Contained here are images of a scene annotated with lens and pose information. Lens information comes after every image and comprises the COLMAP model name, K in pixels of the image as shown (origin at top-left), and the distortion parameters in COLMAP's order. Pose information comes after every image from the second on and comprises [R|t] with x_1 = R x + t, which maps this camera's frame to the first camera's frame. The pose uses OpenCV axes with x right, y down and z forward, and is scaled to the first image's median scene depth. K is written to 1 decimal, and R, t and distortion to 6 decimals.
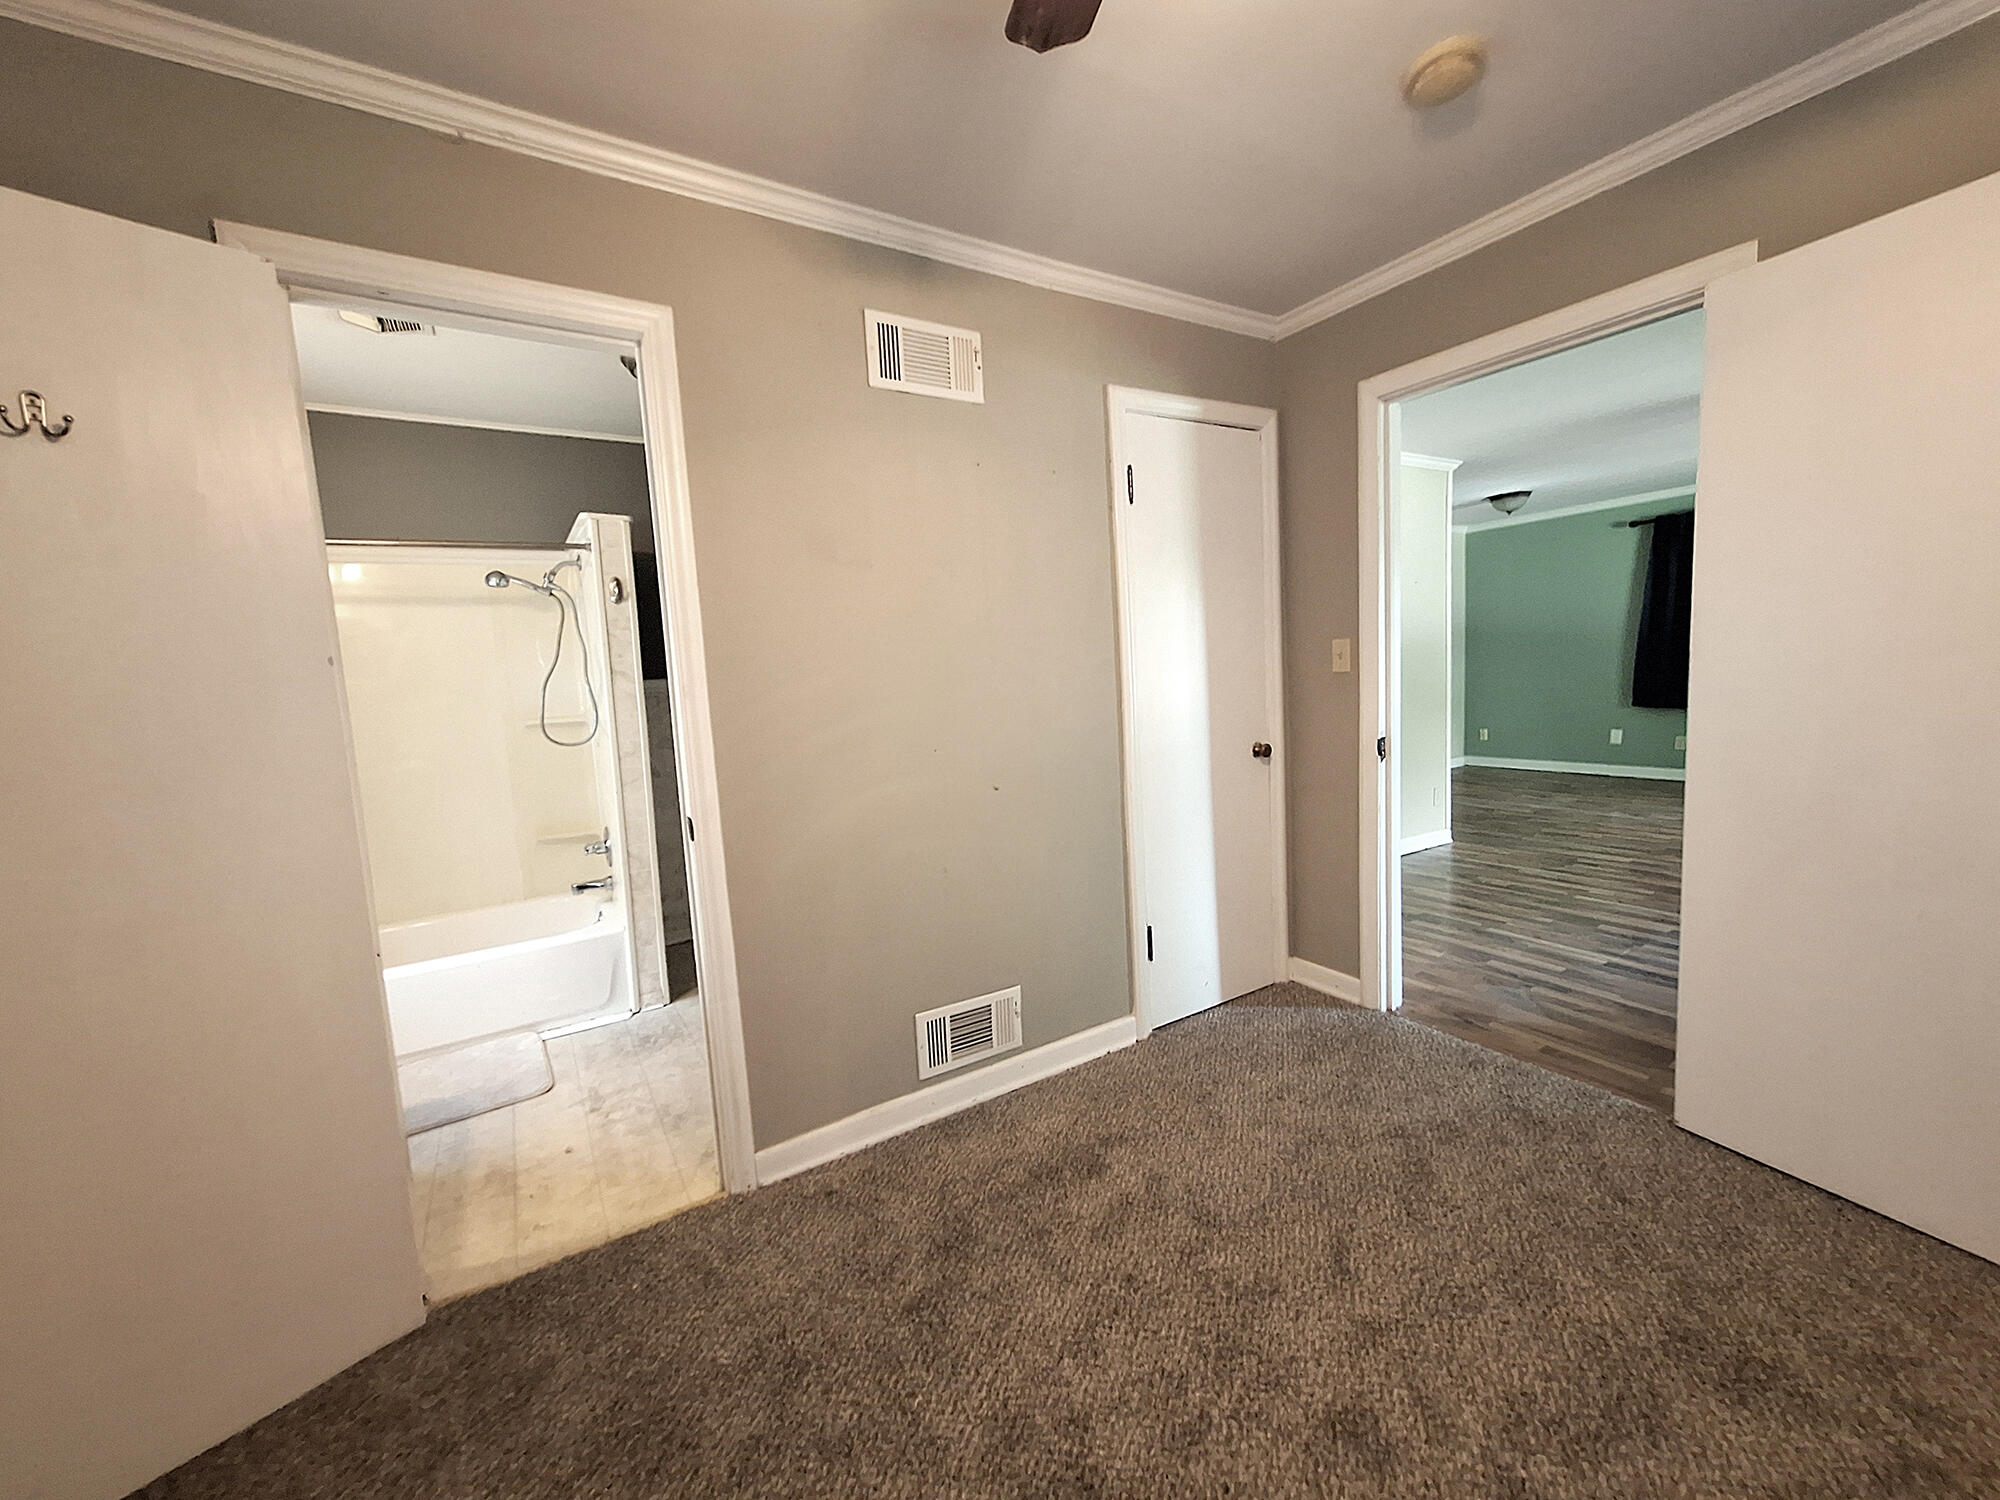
lens RADIAL K [[783.6, 0, 1000.4], [0, 783.6, 750.1], [0, 0, 1]] dist [-0.001376, 0.001010]
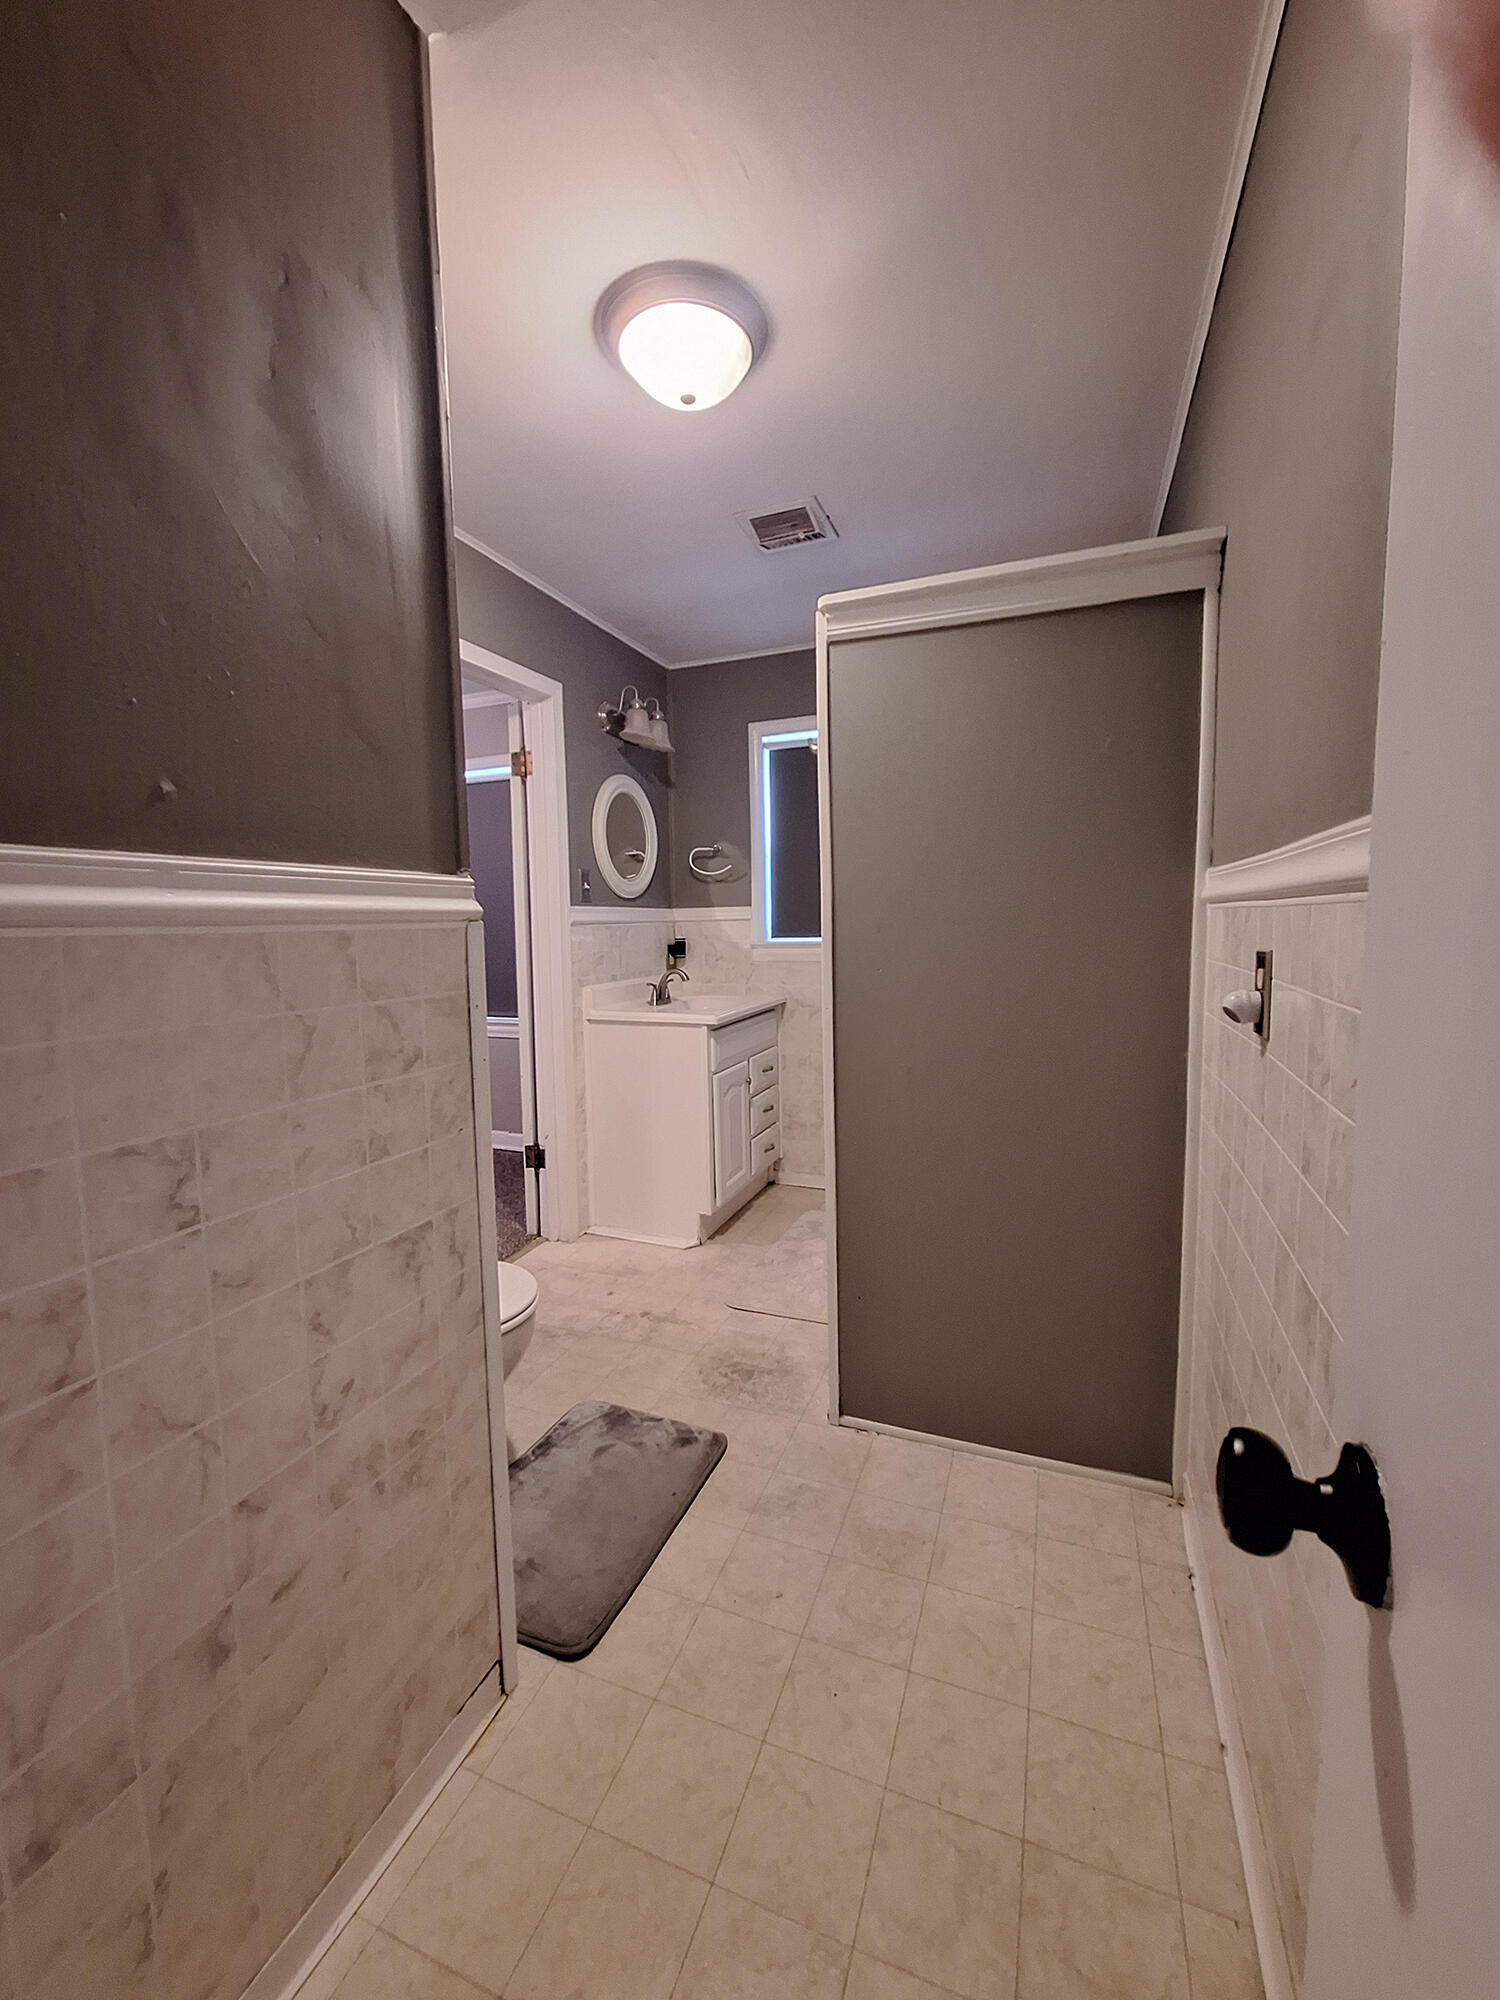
lens RADIAL K [[783.6, 0, 751.5], [0, 783.6, 1000.1], [0, 0, 1]] dist [-0.001376, 0.001010]
pose [[-0.807276, 0.119778, -0.577892, -0.086404], [0.001717, 0.979661, 0.200653, -0.149354], [0.590172, 0.160990, -0.791062, 1.829415]]
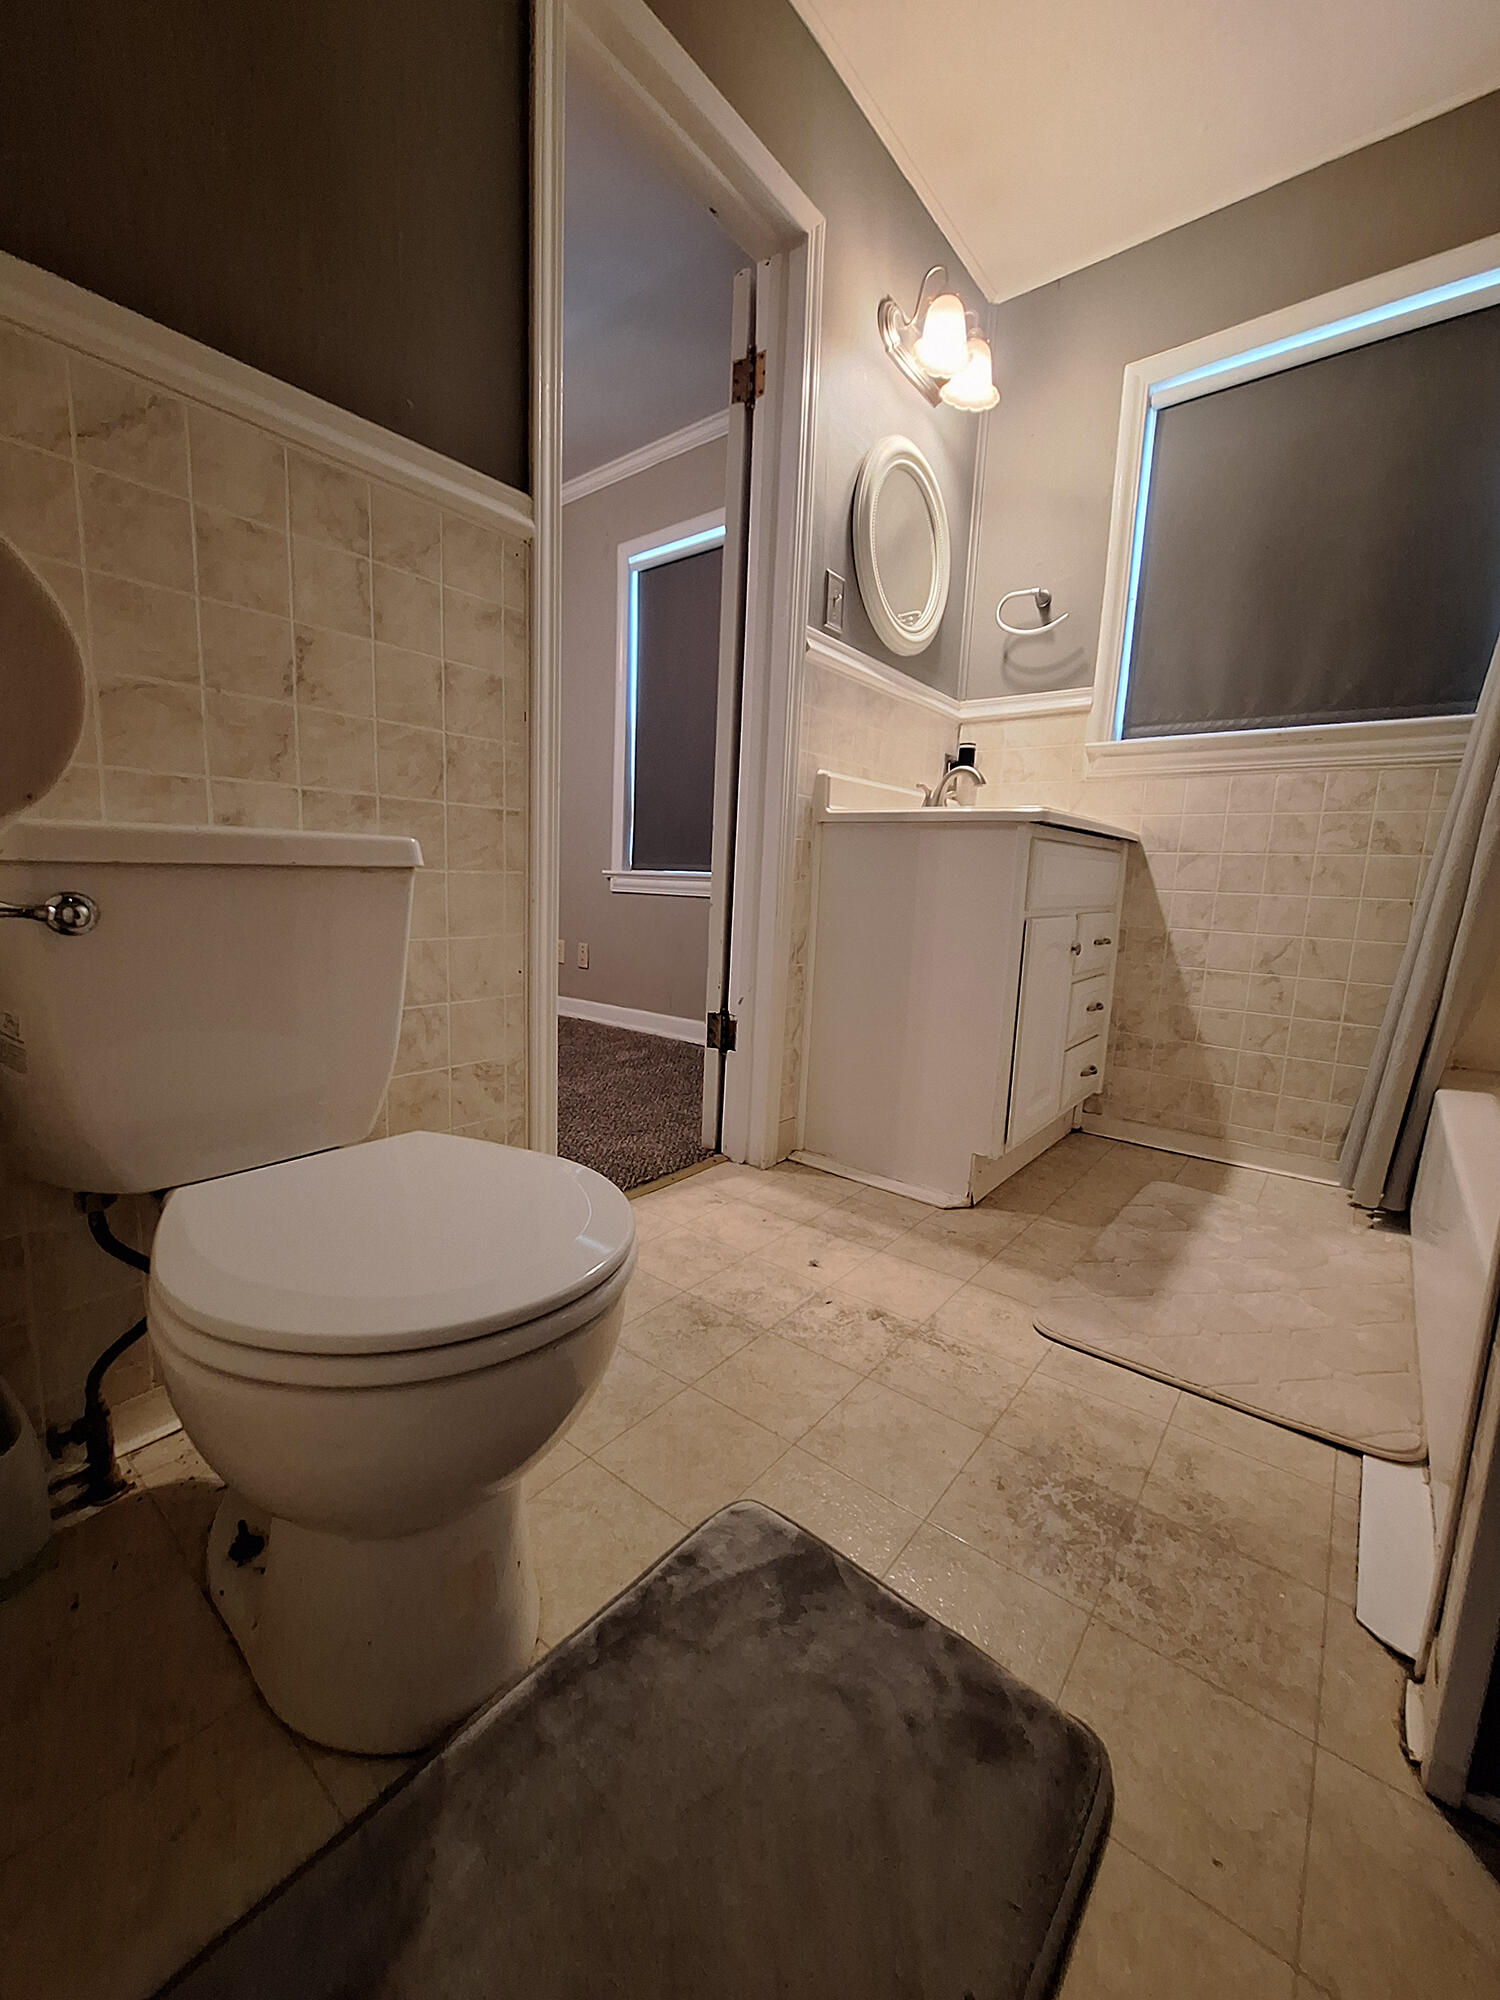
lens RADIAL K [[783.6, 0, 751.3], [0, 783.6, 1001.7], [0, 0, 1]] dist [-0.001376, 0.001010]
pose [[-0.945817, 0.067079, -0.317695, -0.274610], [-0.018714, 0.965540, 0.259581, 0.106667], [0.324160, 0.251462, -0.911969, 1.417586]]
